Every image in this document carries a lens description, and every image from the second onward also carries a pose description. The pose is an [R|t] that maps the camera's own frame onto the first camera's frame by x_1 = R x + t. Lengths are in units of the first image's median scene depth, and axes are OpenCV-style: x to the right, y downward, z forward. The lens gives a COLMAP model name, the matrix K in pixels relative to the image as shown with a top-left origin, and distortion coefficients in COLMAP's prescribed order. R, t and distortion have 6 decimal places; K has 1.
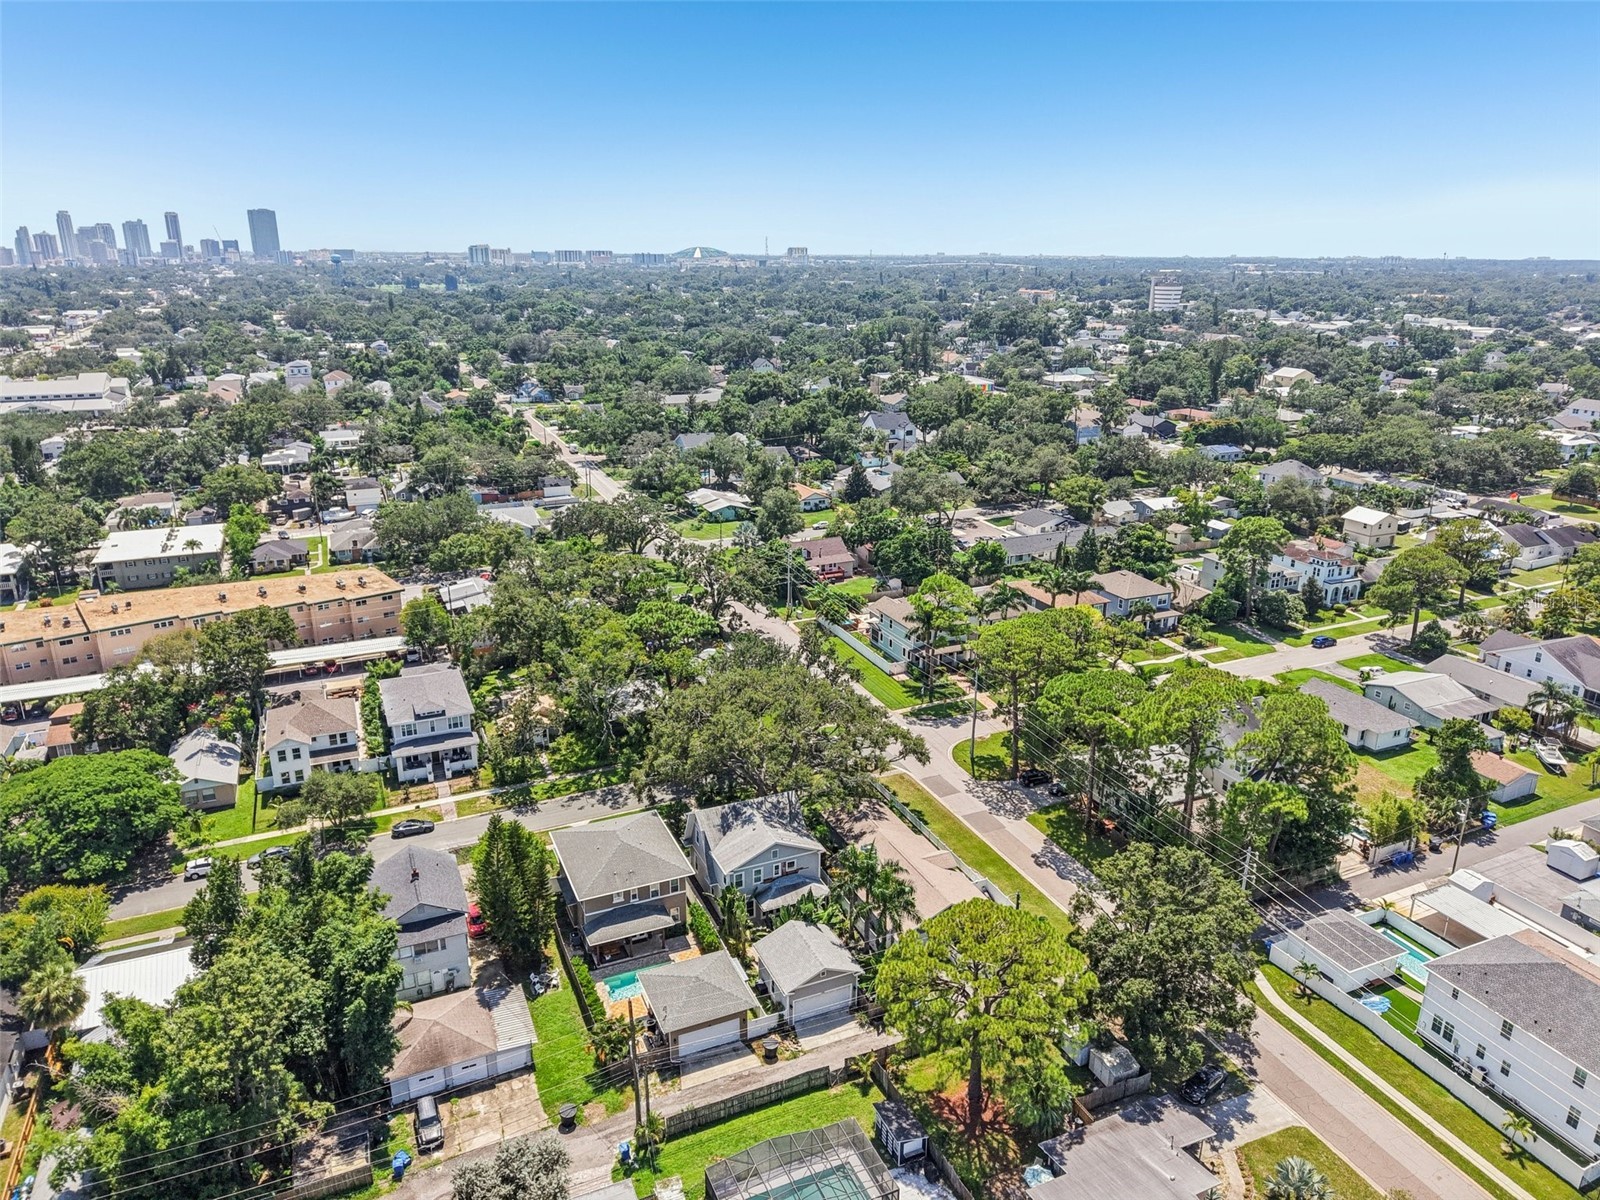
lens RADIAL K [[1069.7, 0, 800.0], [0, 1069.7, 600.0], [0, 0, 1]] dist [0.000128, -0.000689]
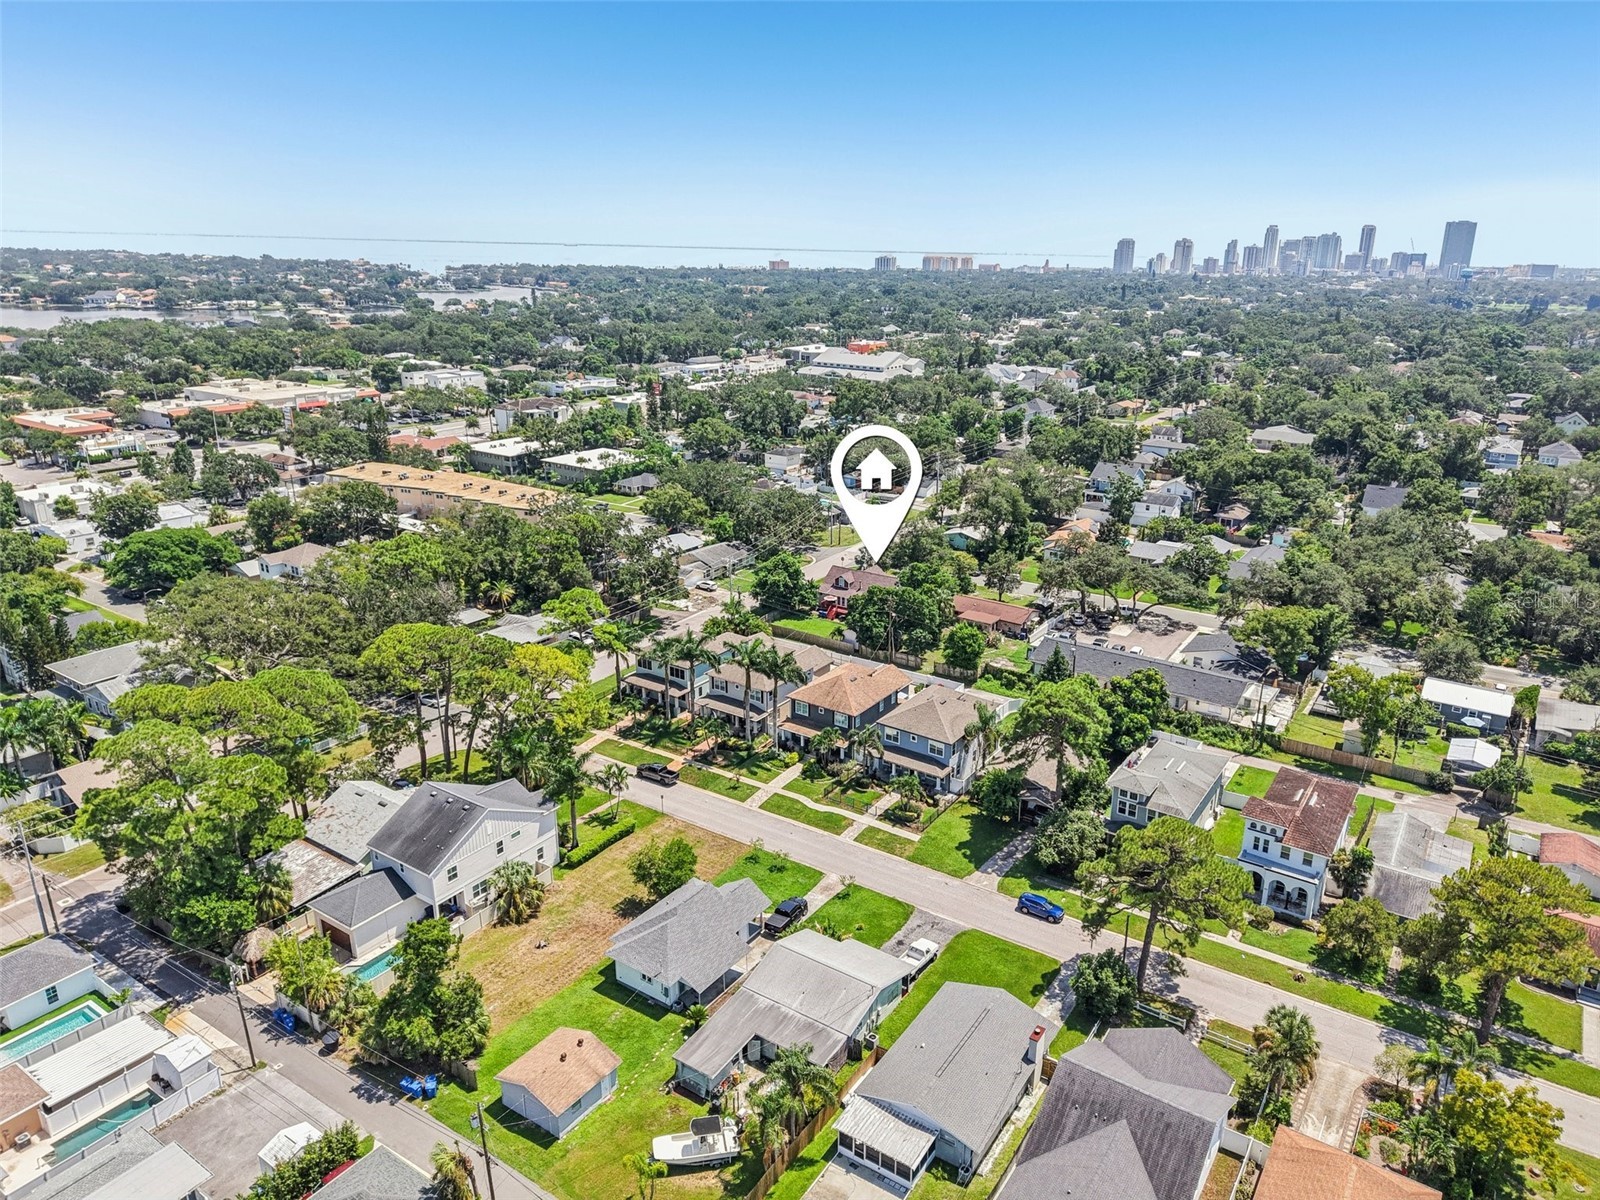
lens RADIAL K [[1069.7, 0, 800.0], [0, 1069.7, 600.0], [0, 0, 1]] dist [0.000128, -0.000689]
pose [[0.538777, 0.270355, -0.797890, 0.609363], [-0.279277, 0.950870, 0.133608, -0.119909], [0.794811, 0.150847, 0.587810, 0.370280]]
